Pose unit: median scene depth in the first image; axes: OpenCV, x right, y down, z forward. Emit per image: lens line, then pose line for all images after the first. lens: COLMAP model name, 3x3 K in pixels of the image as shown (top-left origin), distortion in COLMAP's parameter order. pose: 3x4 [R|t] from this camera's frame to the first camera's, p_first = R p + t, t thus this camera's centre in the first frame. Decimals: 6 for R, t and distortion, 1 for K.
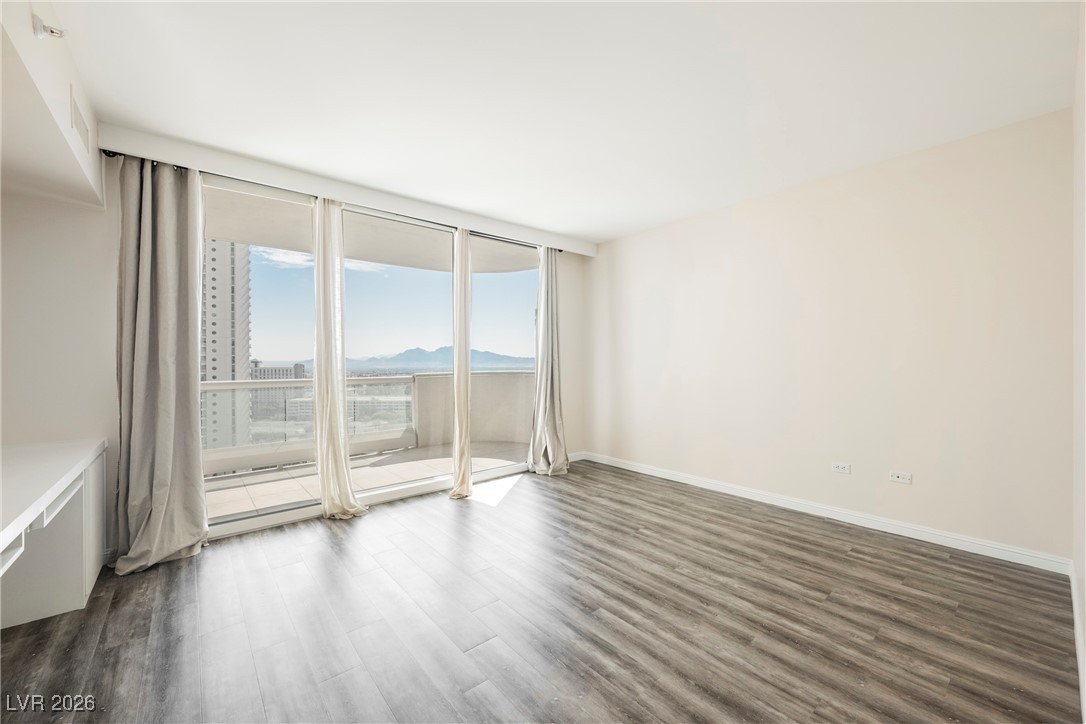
lens RADIAL K [[425.5, 0, 542.7], [0, 425.5, 363.7], [0, 0, 1]] dist [-0.002023, -0.000434]
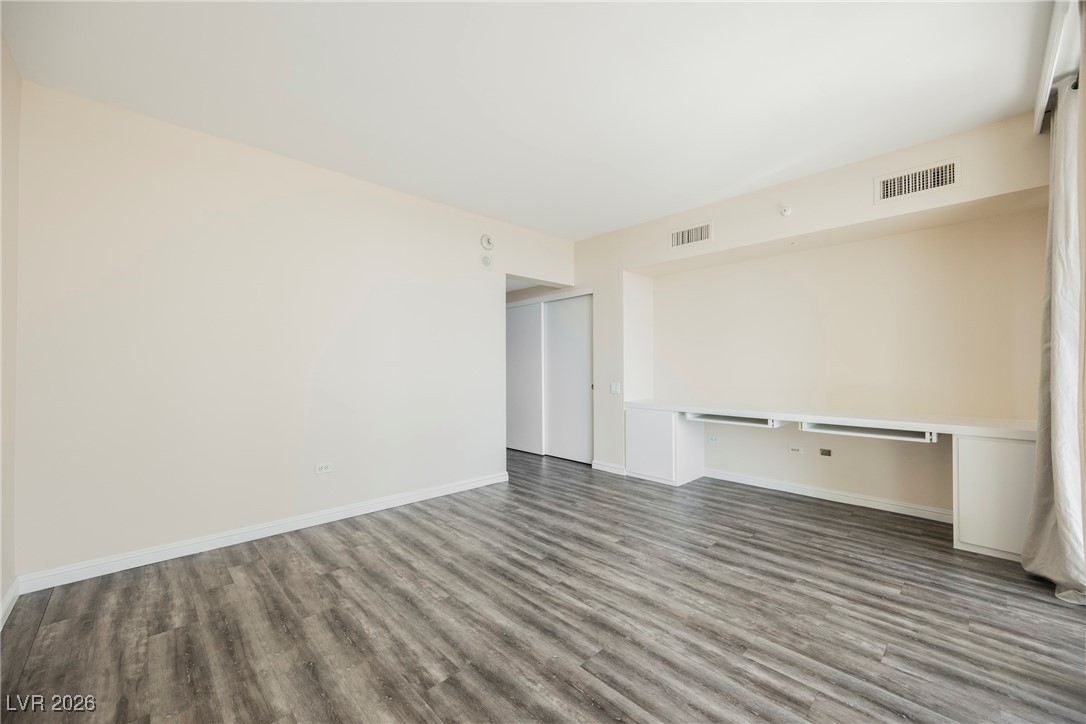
lens RADIAL K [[425.5, 0, 538.6], [0, 425.5, 358.3], [0, 0, 1]] dist [-0.002023, -0.000434]
pose [[-0.998554, 0.009770, -0.052855, 0.178002], [0.010311, 0.999897, -0.009979, 0.015829], [0.052753, -0.010510, -0.998552, 1.946722]]
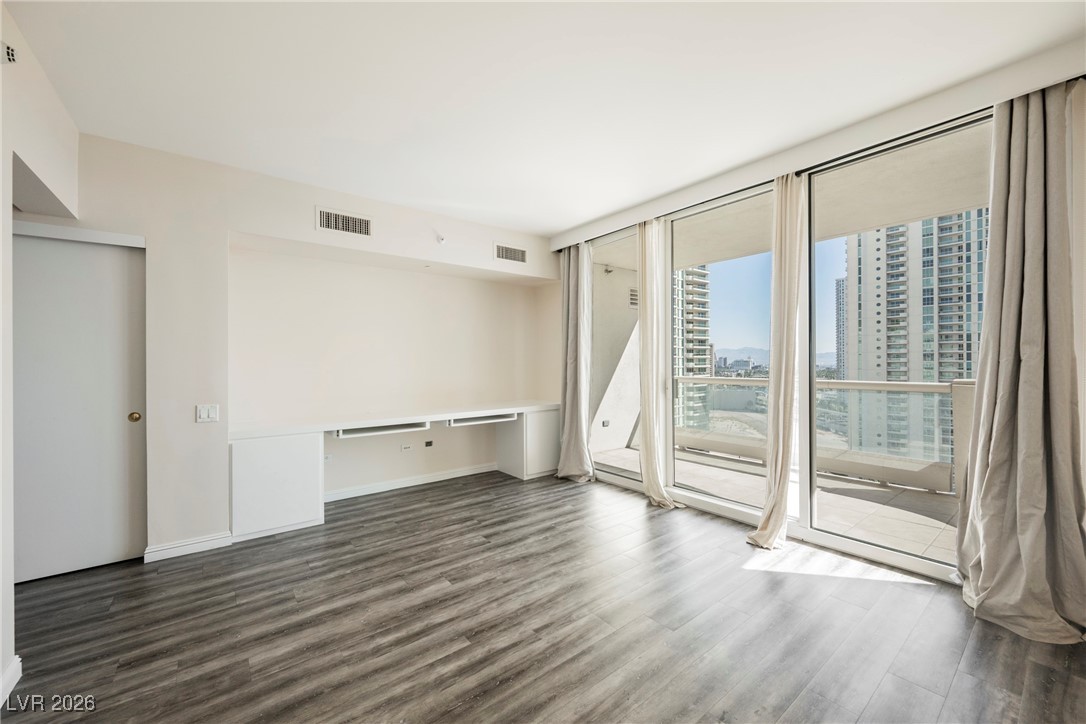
lens RADIAL K [[425.5, 0, 547.4], [0, 425.5, 362.2], [0, 0, 1]] dist [-0.002023, -0.000434]
pose [[-0.029538, 0.006890, -0.999540, 0.897644], [0.000863, 0.999976, 0.006868, -0.017776], [0.999563, -0.000660, -0.029543, 1.046468]]
